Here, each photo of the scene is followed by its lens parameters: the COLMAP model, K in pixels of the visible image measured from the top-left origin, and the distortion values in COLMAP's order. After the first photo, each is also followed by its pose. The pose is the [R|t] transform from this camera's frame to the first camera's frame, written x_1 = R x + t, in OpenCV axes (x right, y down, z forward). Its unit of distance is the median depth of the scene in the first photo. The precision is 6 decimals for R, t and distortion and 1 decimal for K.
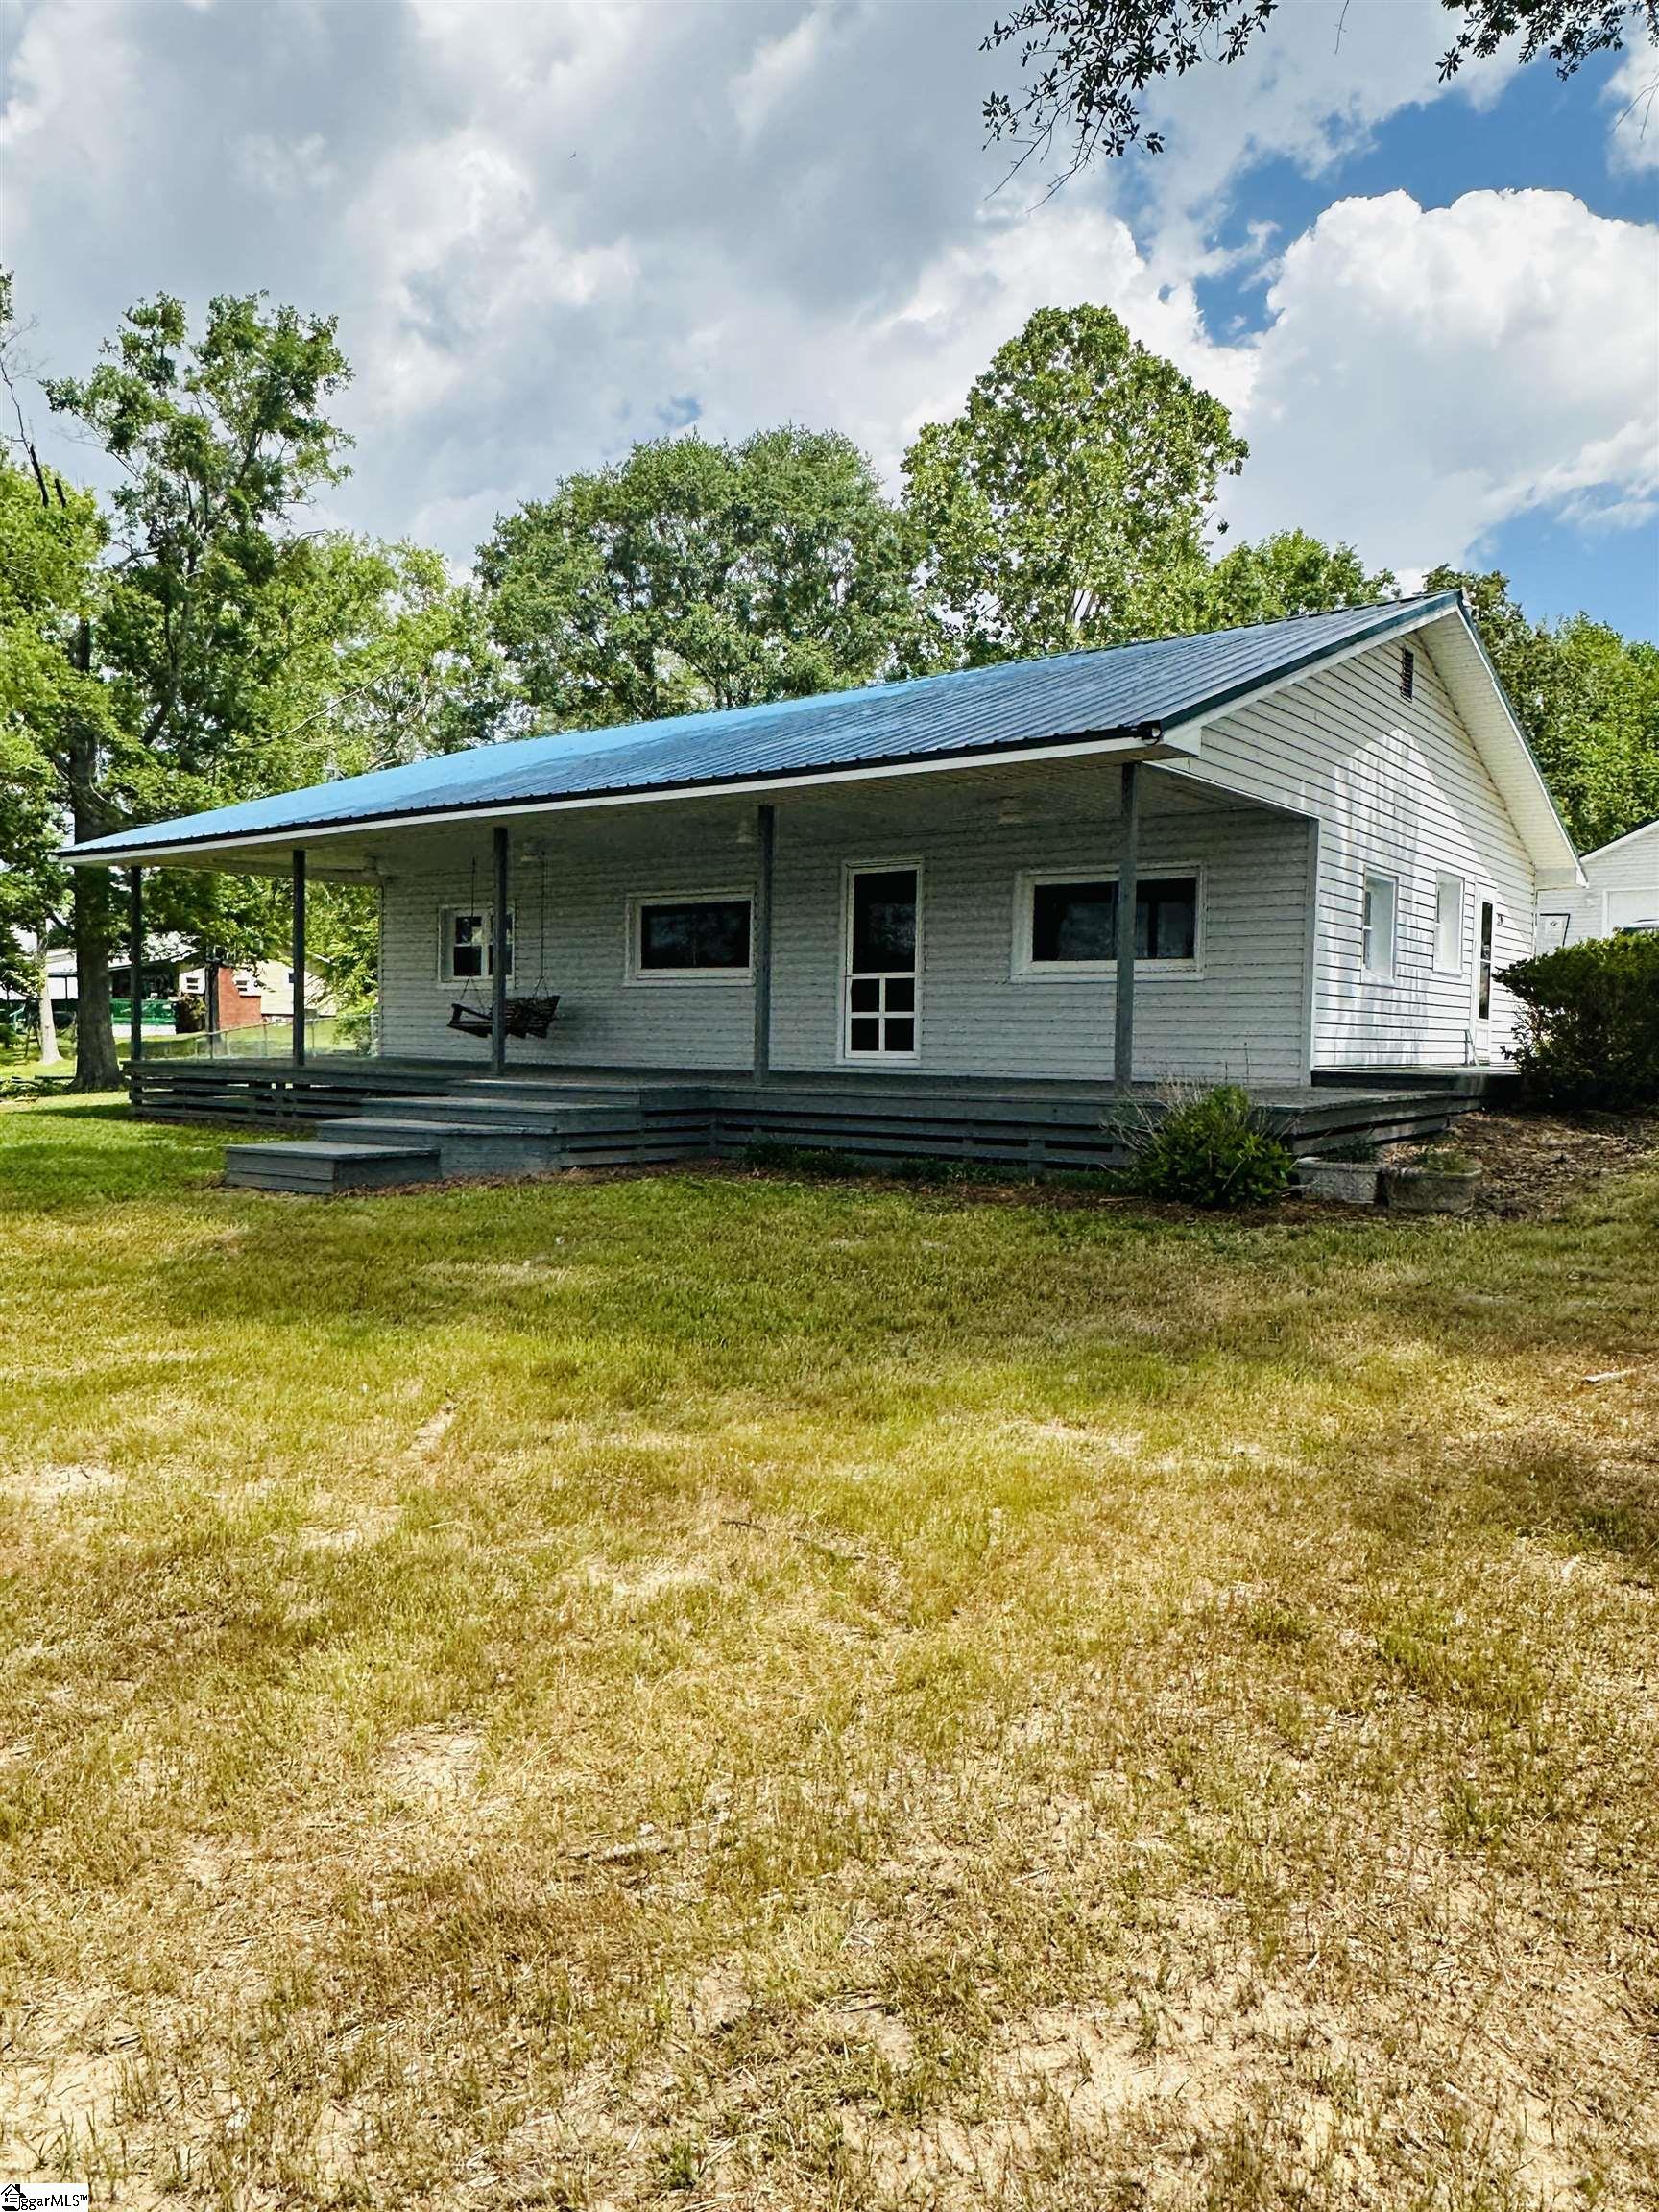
lens RADIAL K [[1553.3, 0, 831.2], [0, 1553.3, 1091.9], [0, 0, 1]] dist [0.032727, -0.051998]
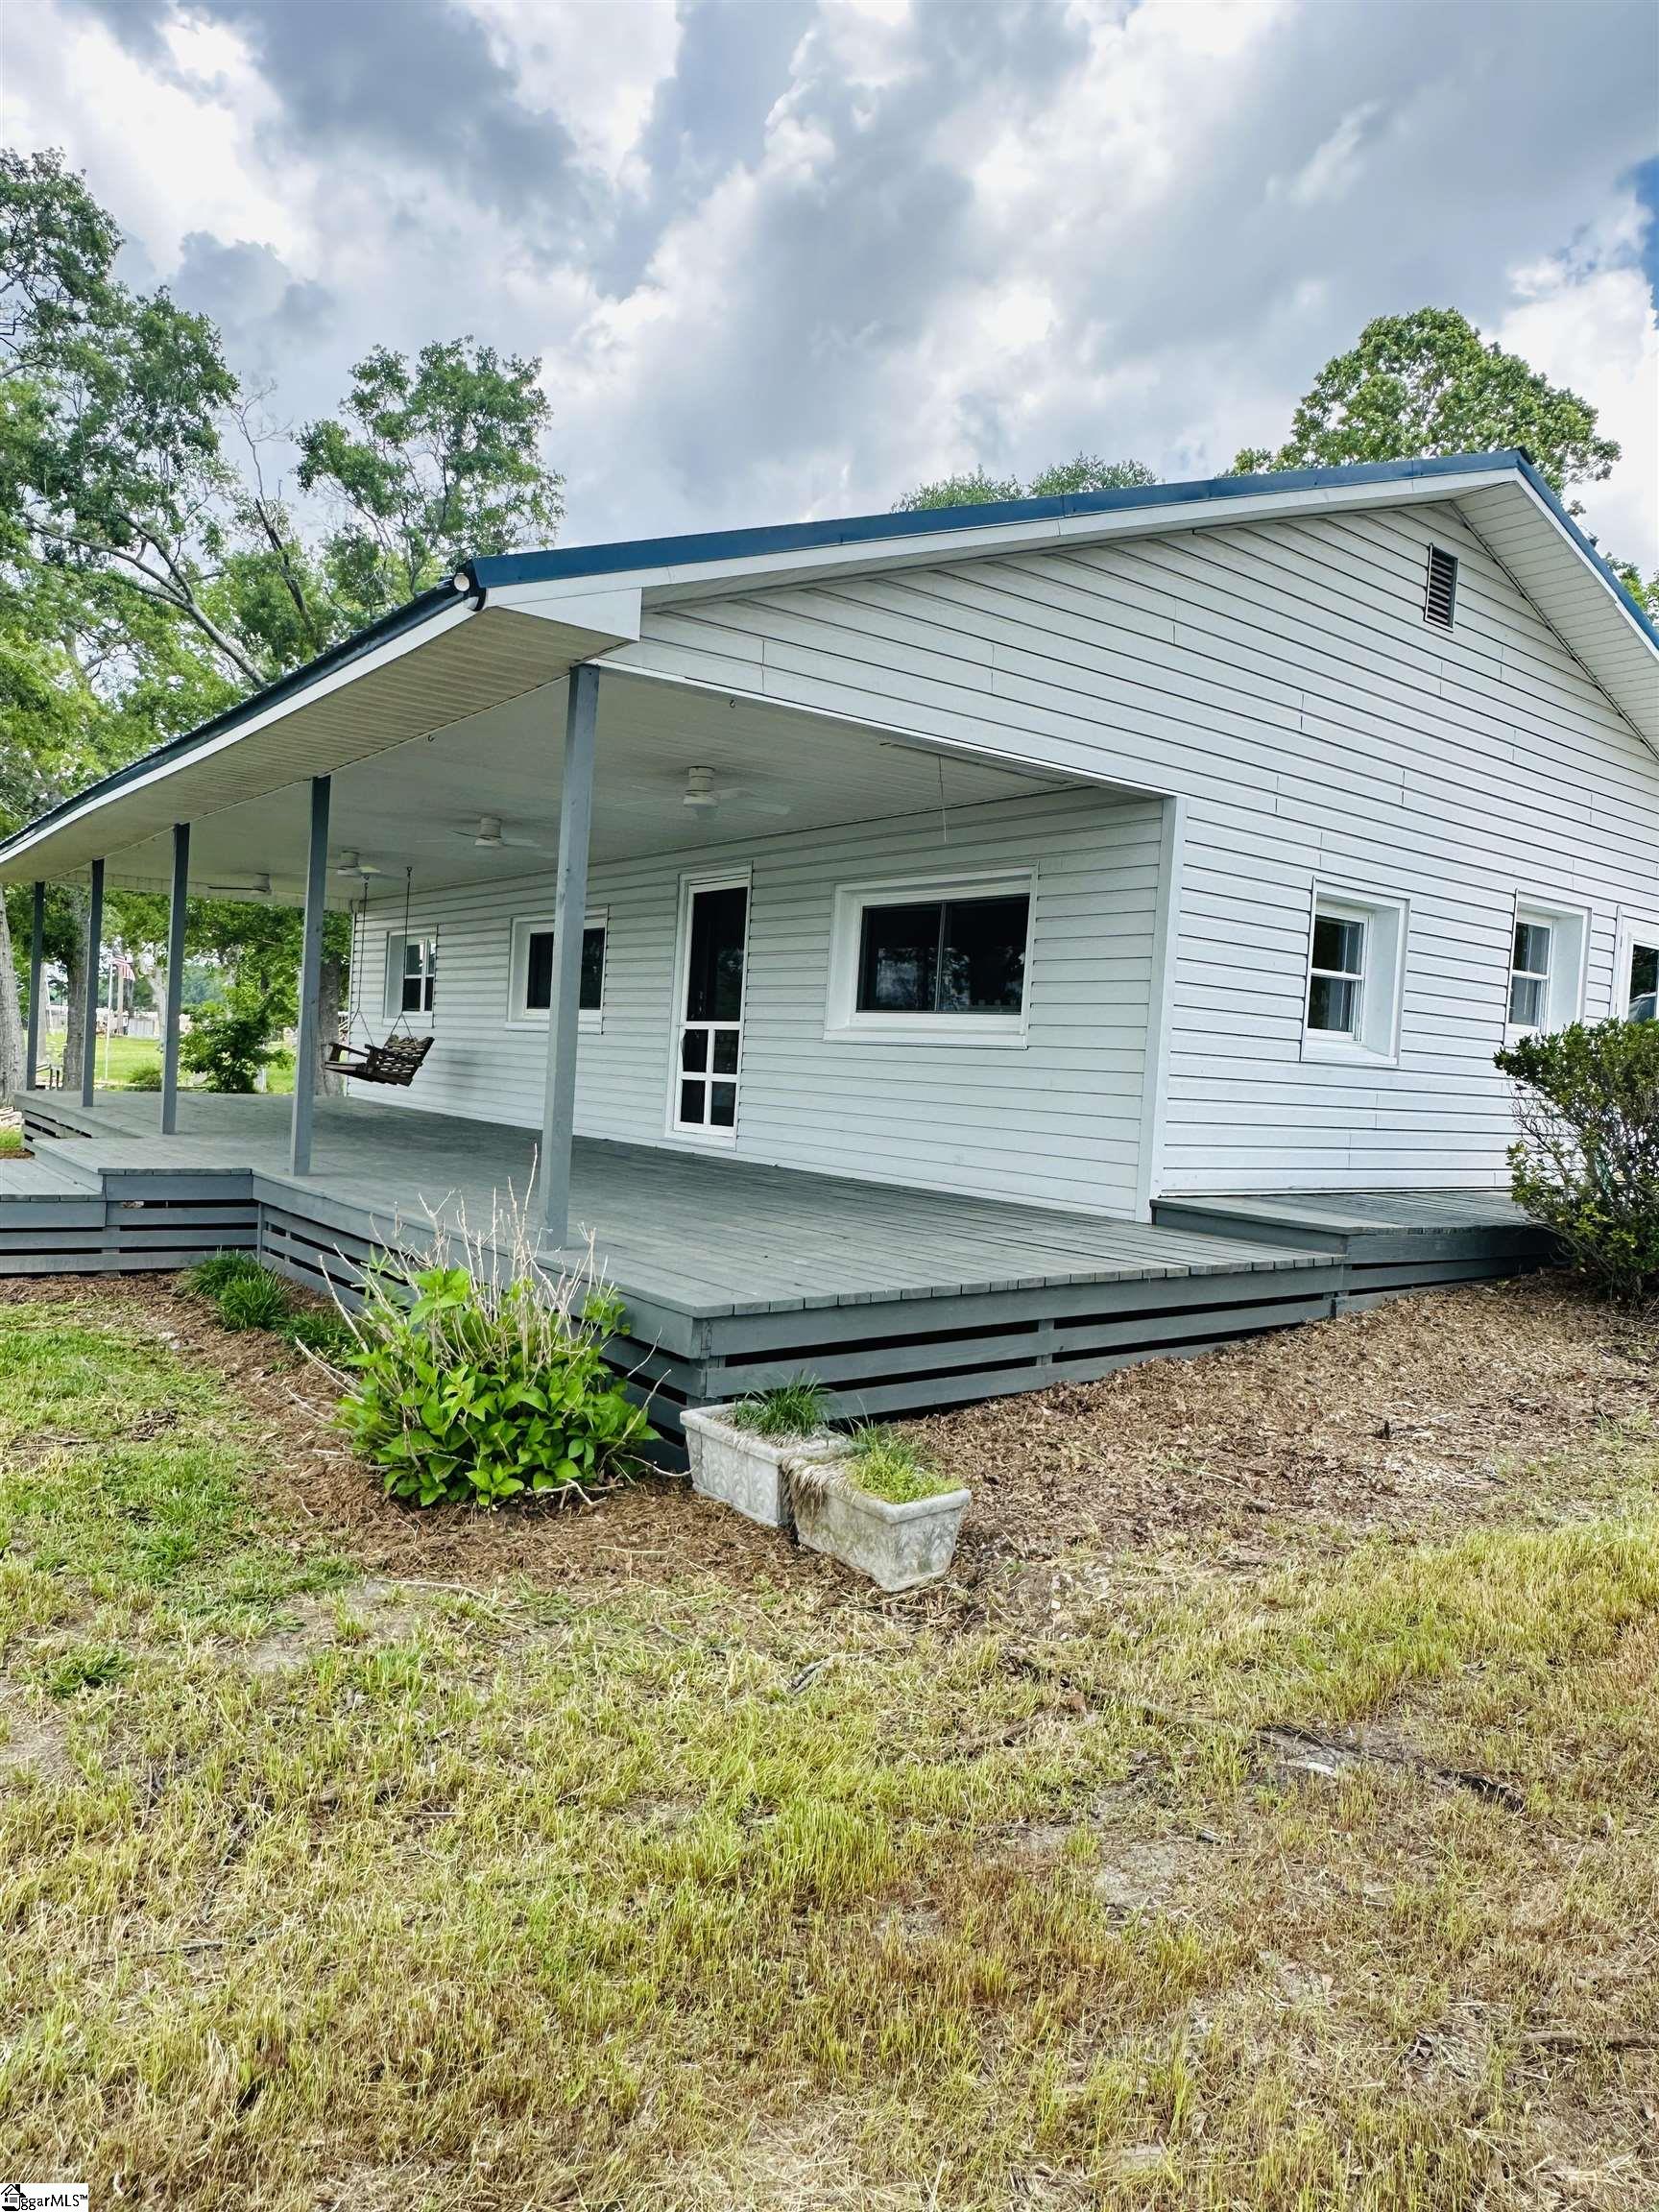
lens RADIAL K [[1449.8, 0, 821.5], [0, 1449.8, 1104.1], [0, 0, 1]] dist [0.002726, -0.001531]
pose [[0.960642, 0.047257, -0.273740, 0.275736], [-0.051940, 0.998601, -0.009882, -0.031747], [0.272890, 0.023711, 0.961753, 0.330062]]
